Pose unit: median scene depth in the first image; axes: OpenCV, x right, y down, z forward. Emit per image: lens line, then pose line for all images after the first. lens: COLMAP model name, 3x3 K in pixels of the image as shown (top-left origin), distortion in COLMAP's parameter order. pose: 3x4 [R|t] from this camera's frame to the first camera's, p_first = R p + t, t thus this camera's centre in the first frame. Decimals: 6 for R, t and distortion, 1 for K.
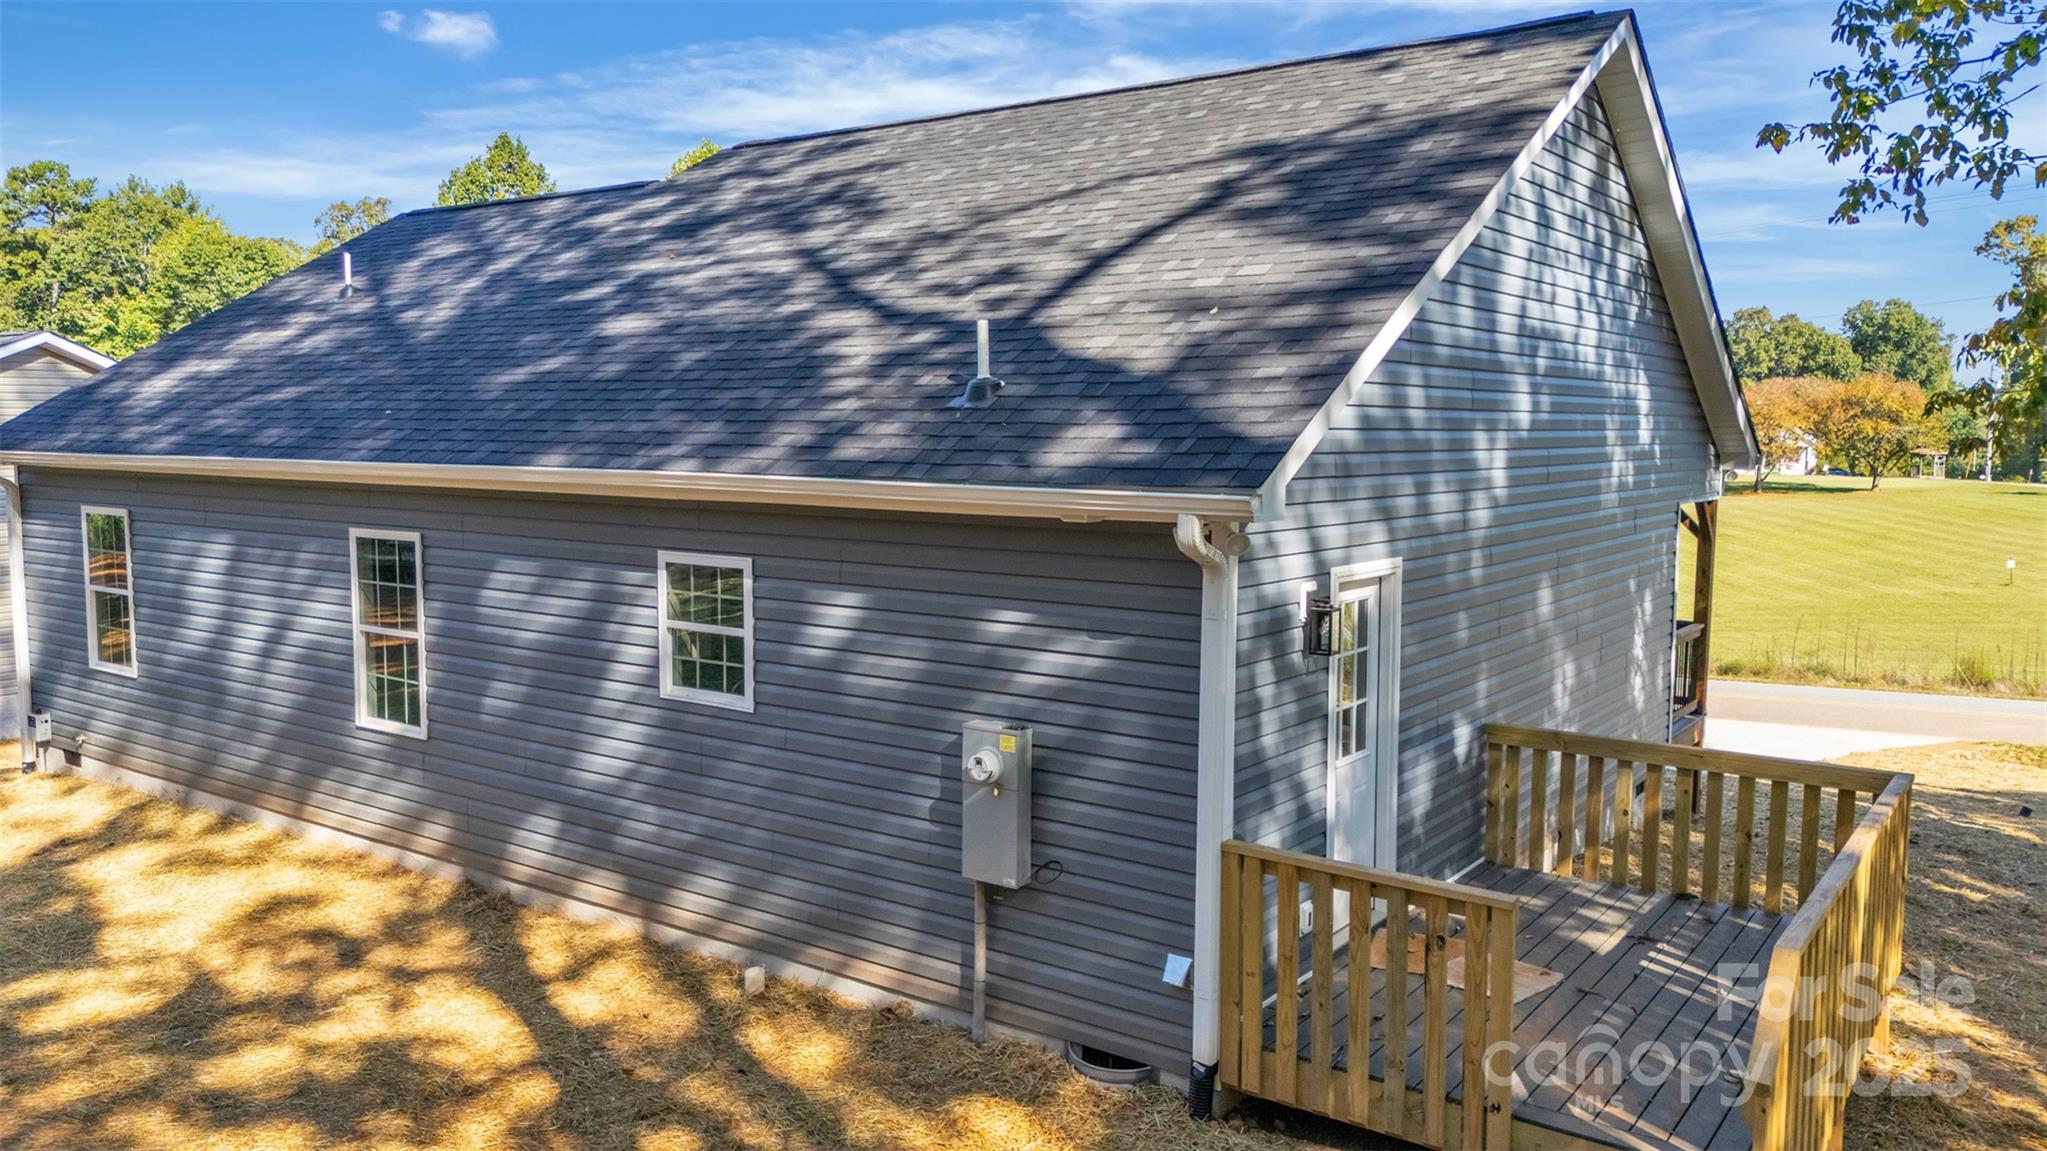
lens RADIAL K [[1529.7, 0, 1027.3], [0, 1529.7, 573.1], [0, 0, 1]] dist [0.062552, -0.076268]
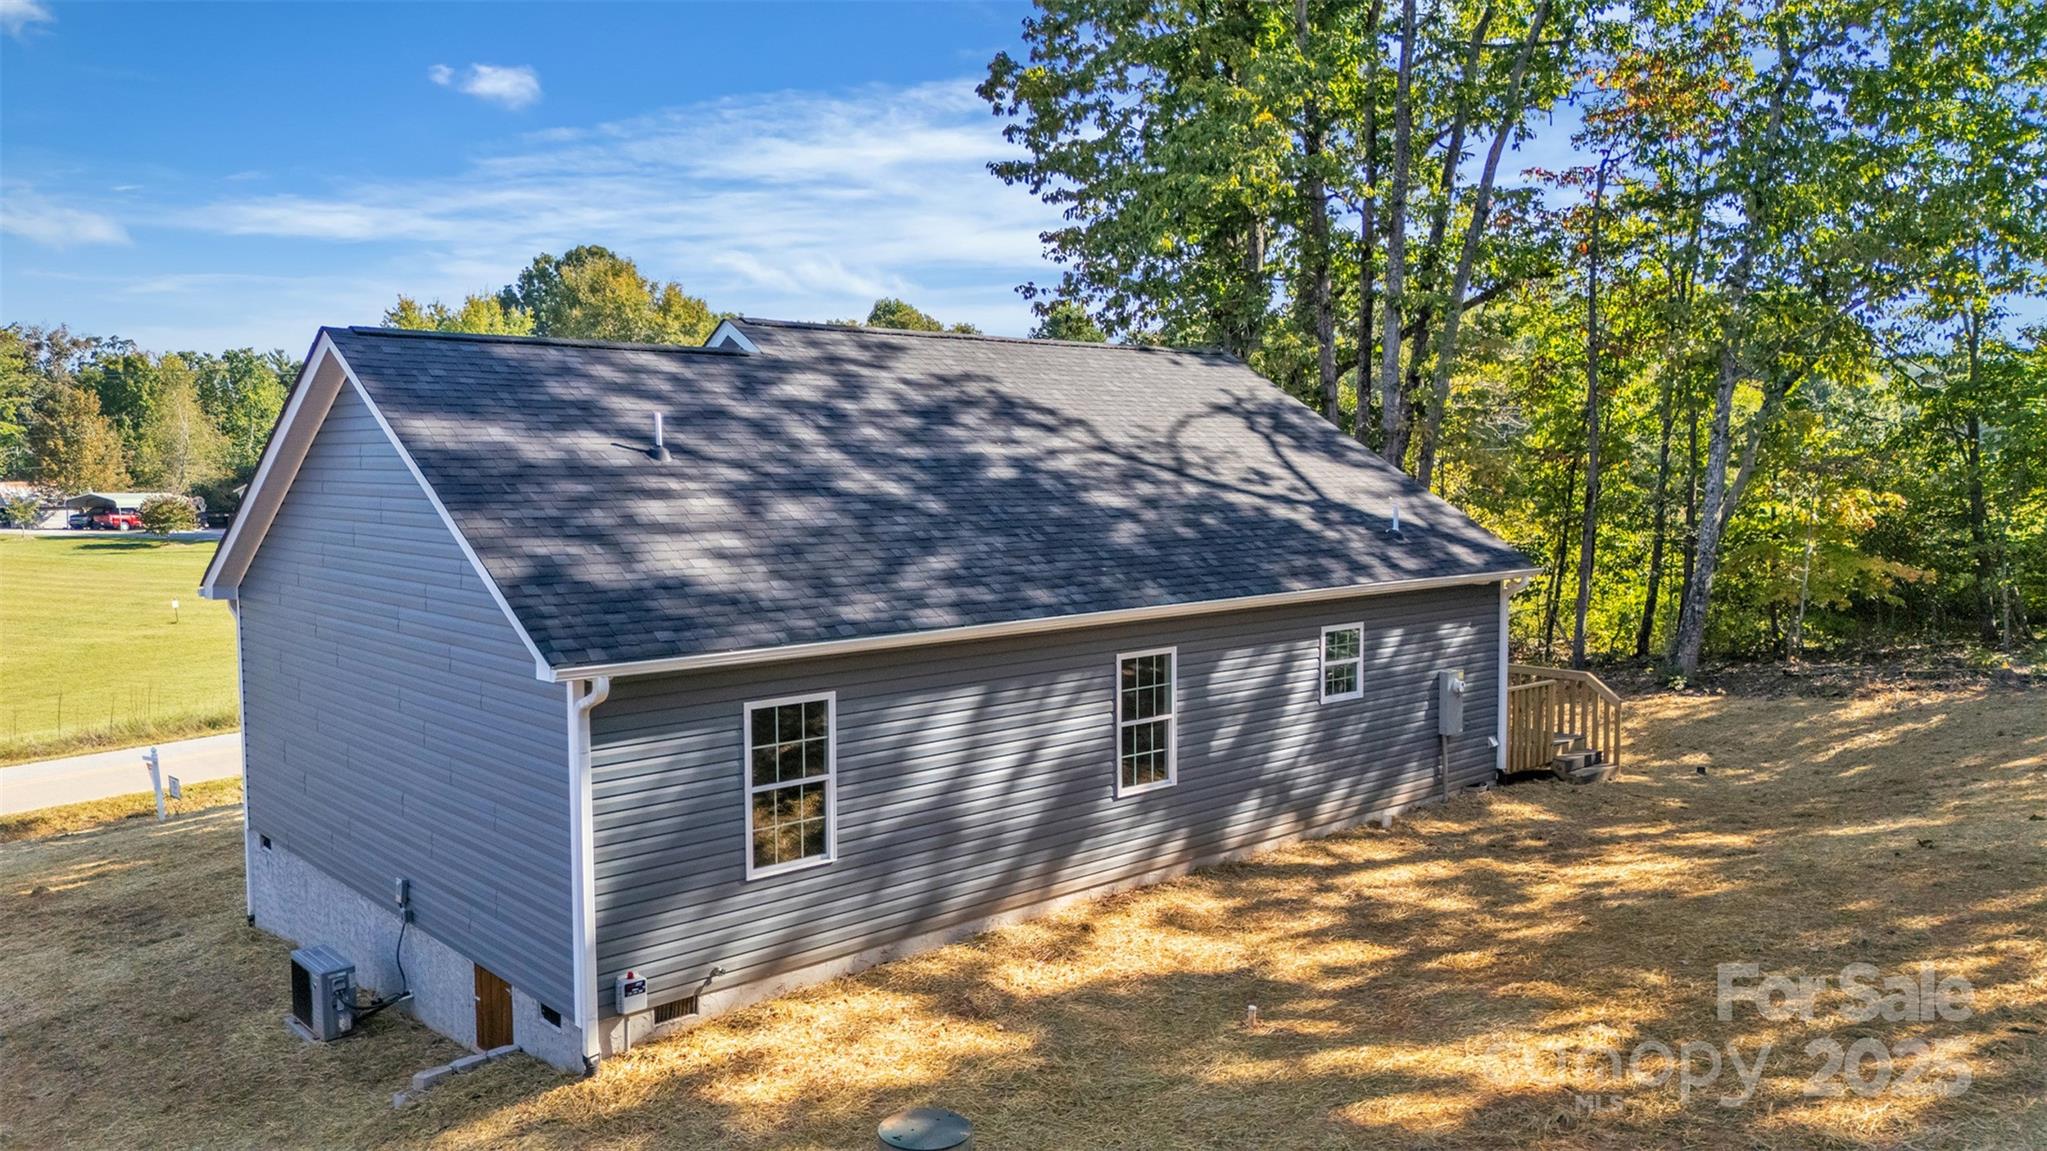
lens RADIAL K [[1529.7, 0, 1026.7], [0, 1529.7, 575.2], [0, 0, 1]] dist [0.062552, -0.076268]
pose [[0.197624, -0.083785, 0.976691, -2.117497], [0.099491, 0.992910, 0.065045, -0.233545], [-0.975216, 0.084317, 0.204559, 0.939842]]
